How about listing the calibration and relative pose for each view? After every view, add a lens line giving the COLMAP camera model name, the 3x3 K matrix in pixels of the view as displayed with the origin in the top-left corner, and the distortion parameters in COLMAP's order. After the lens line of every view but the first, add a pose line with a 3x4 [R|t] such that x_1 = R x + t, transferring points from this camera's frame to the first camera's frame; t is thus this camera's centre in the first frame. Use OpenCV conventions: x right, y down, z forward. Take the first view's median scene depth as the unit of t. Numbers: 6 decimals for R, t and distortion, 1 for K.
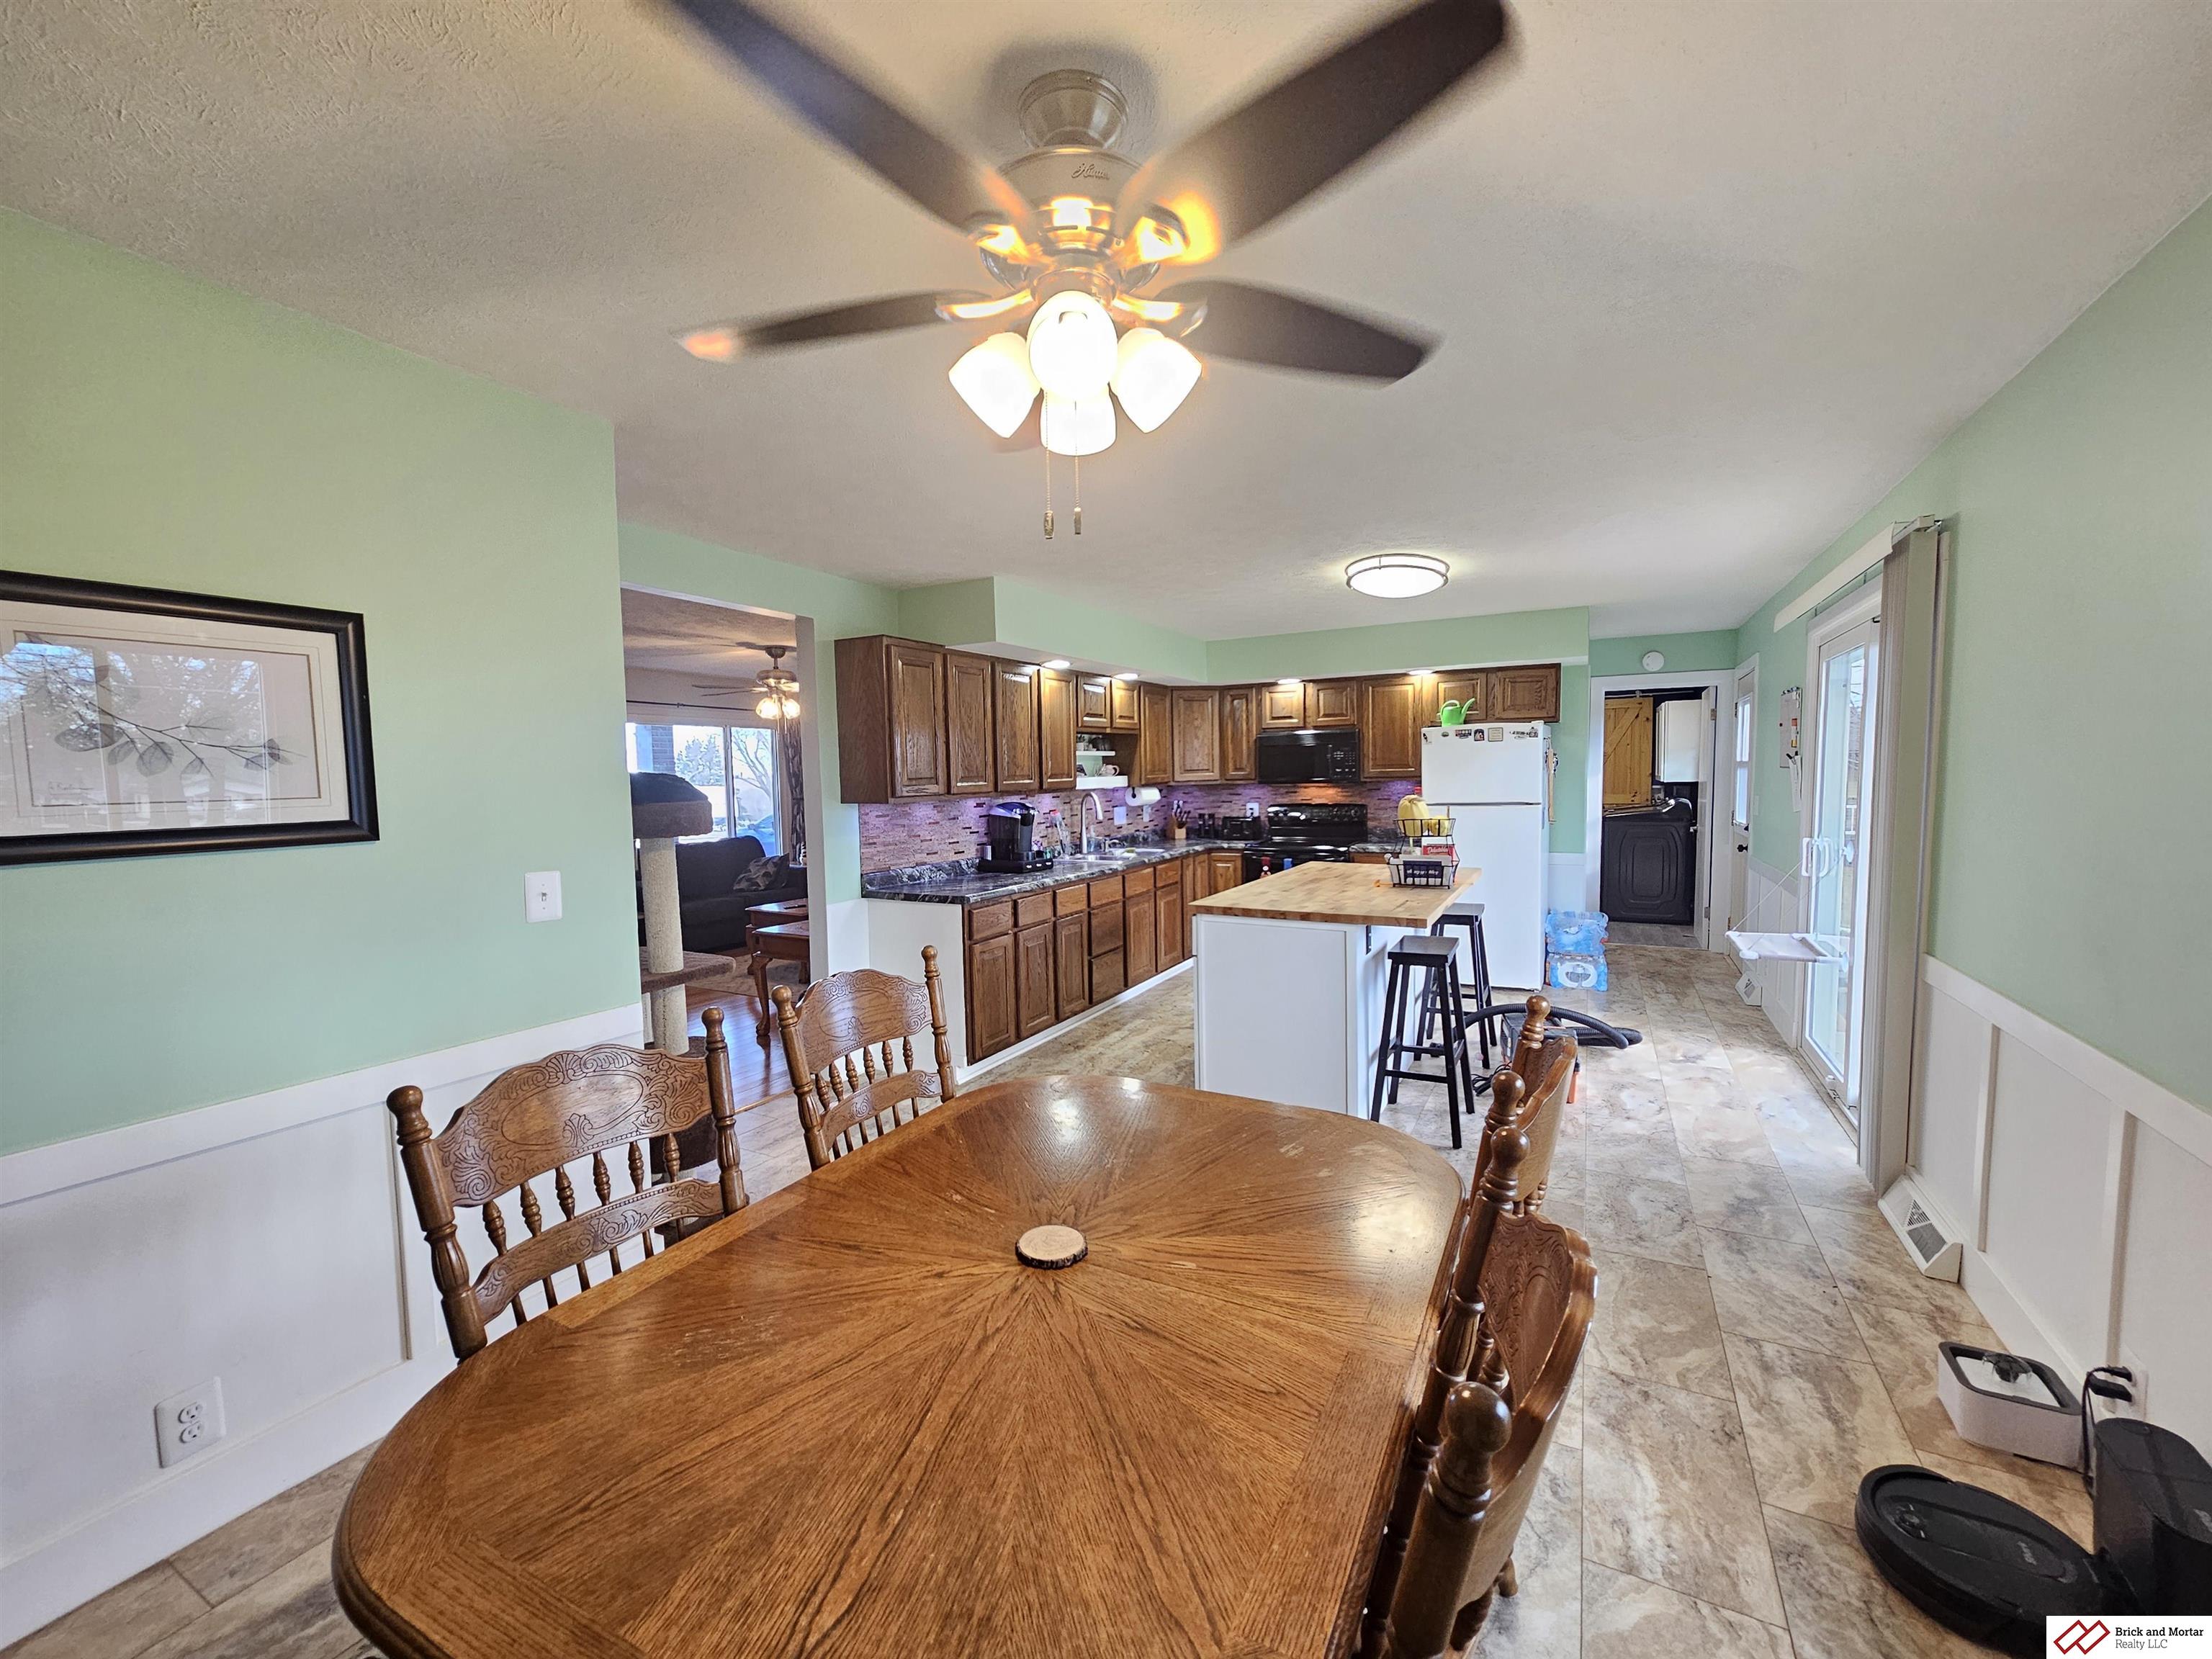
lens RADIAL K [[907.1, 0, 1097.5], [0, 907.1, 842.7], [0, 0, 1]] dist [-0.003937, -0.000296]
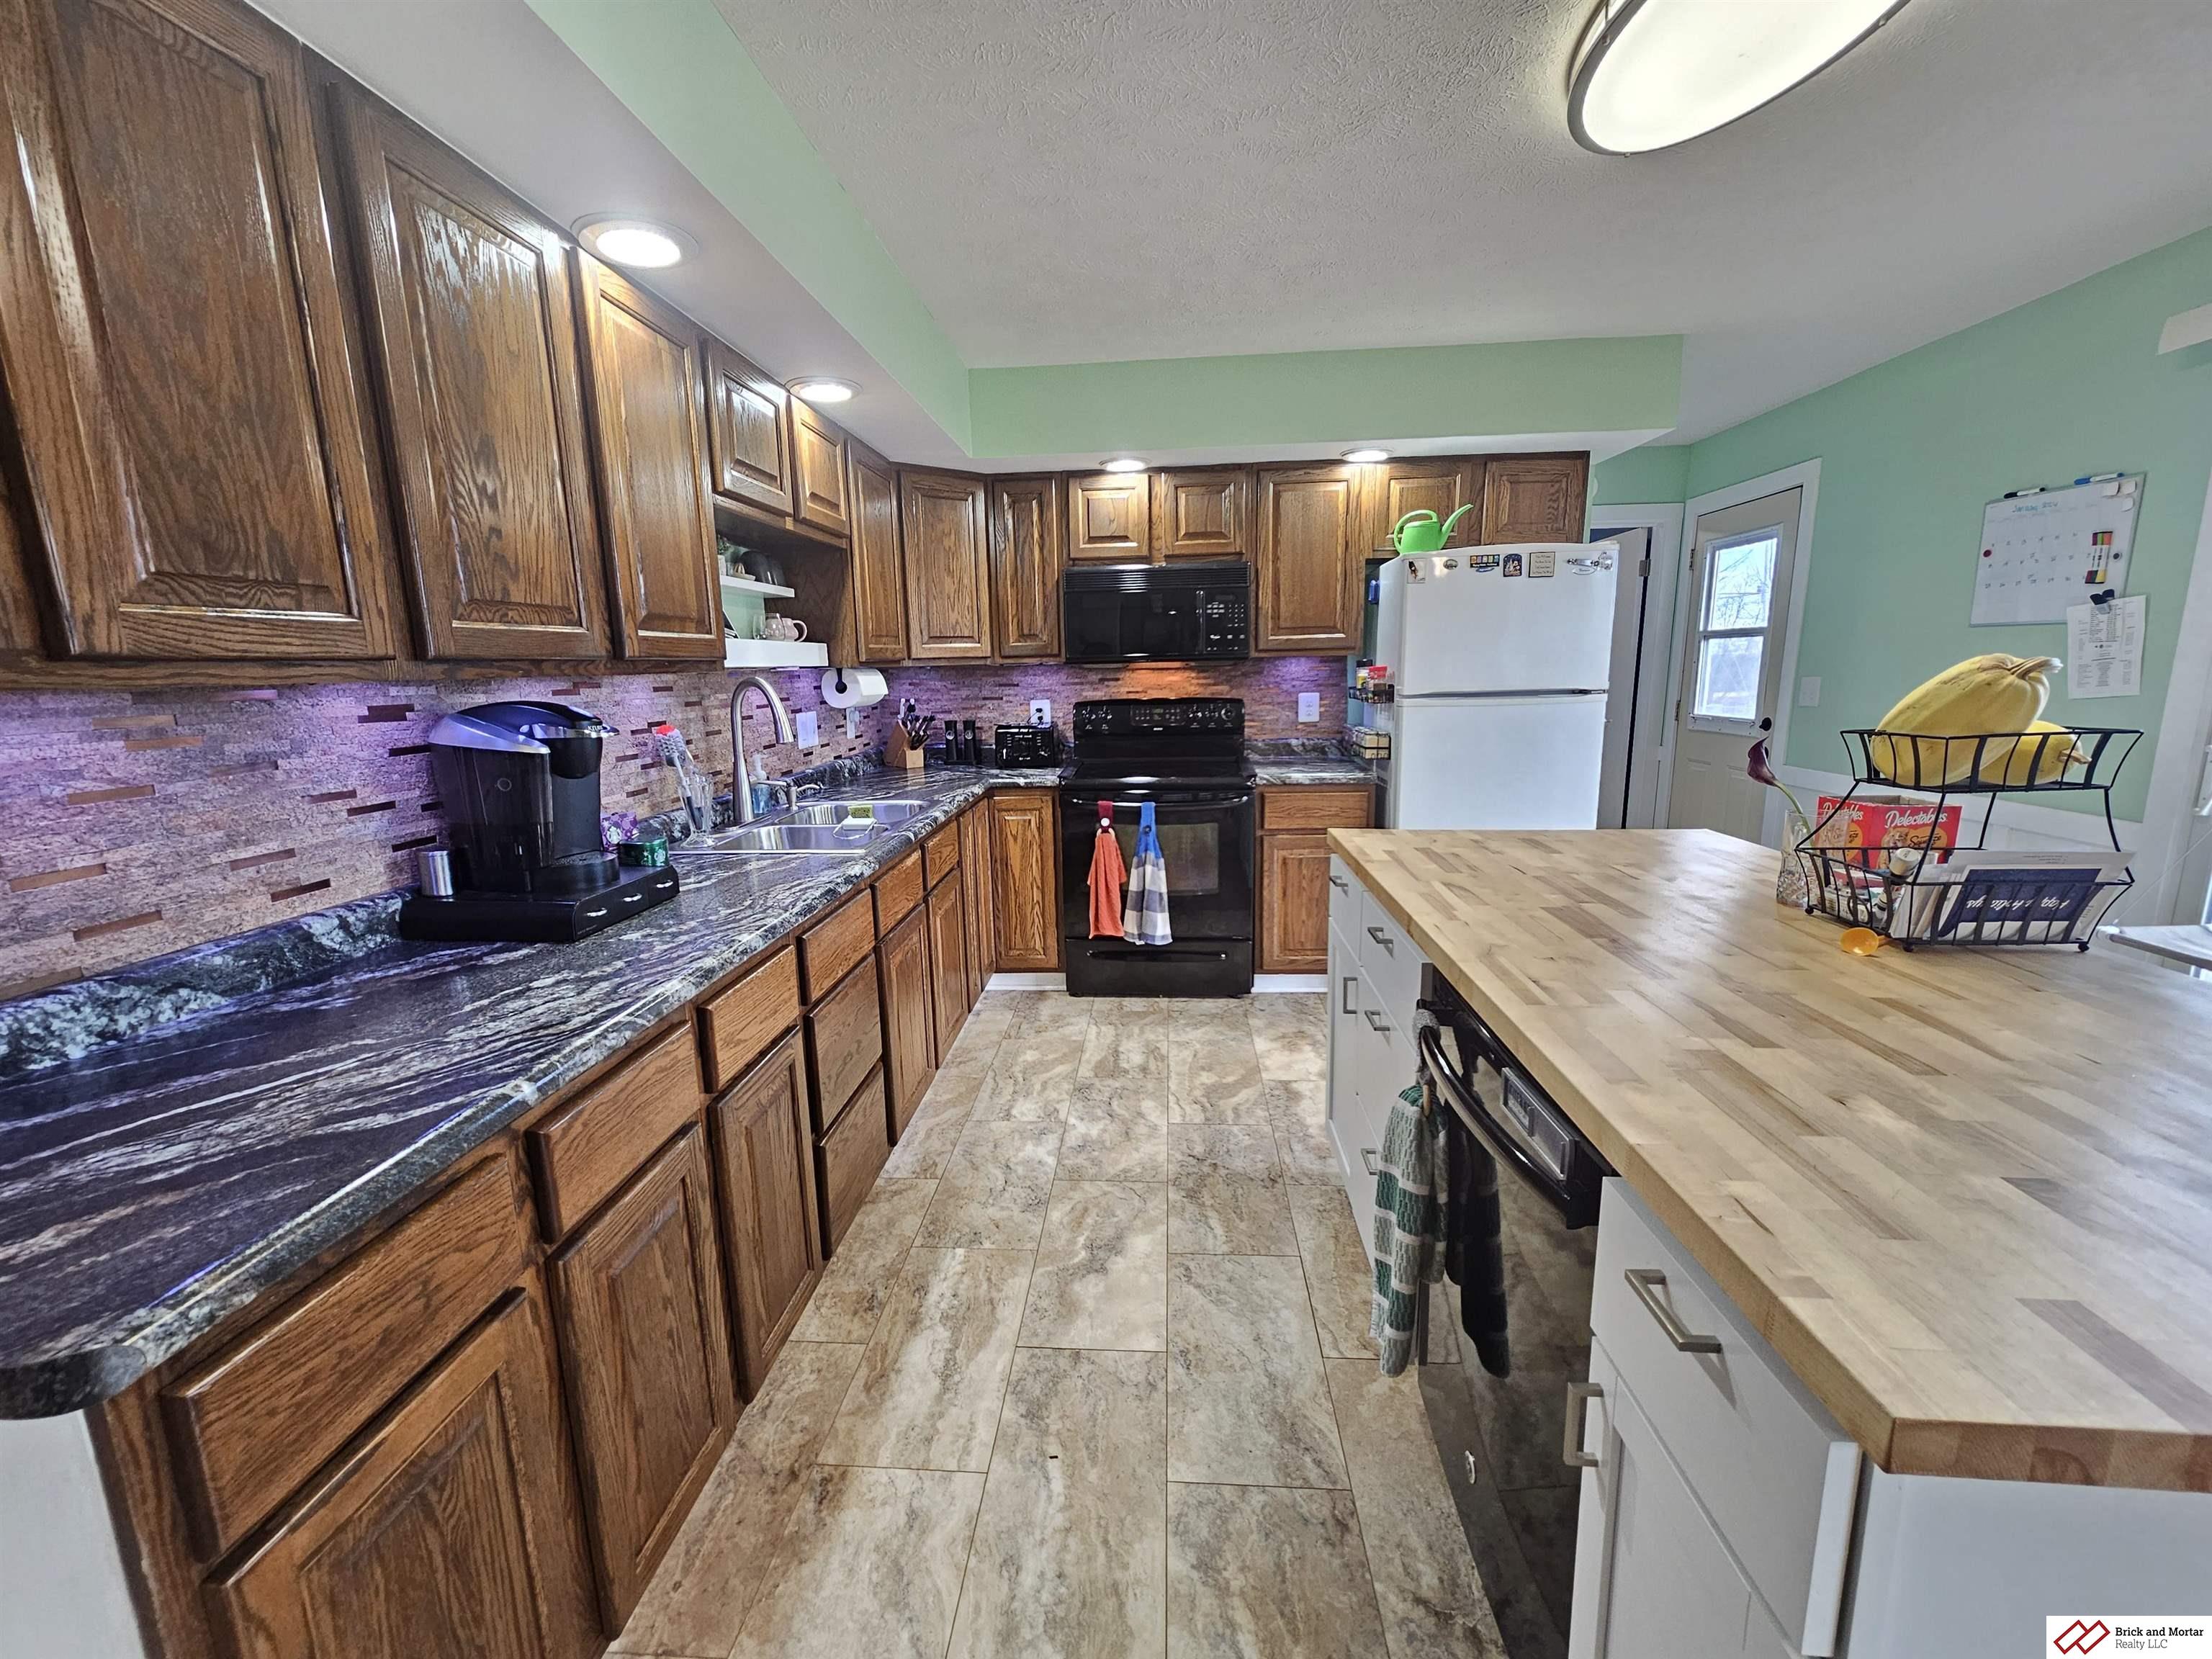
lens RADIAL K [[907.1, 0, 1097.5], [0, 907.1, 842.7], [0, 0, 1]] dist [-0.003937, -0.000296]
pose [[0.915291, -0.075767, 0.395602, -0.034086], [0.033012, 0.992955, 0.113797, -0.022443], [-0.401437, -0.091098, 0.911345, 0.563509]]
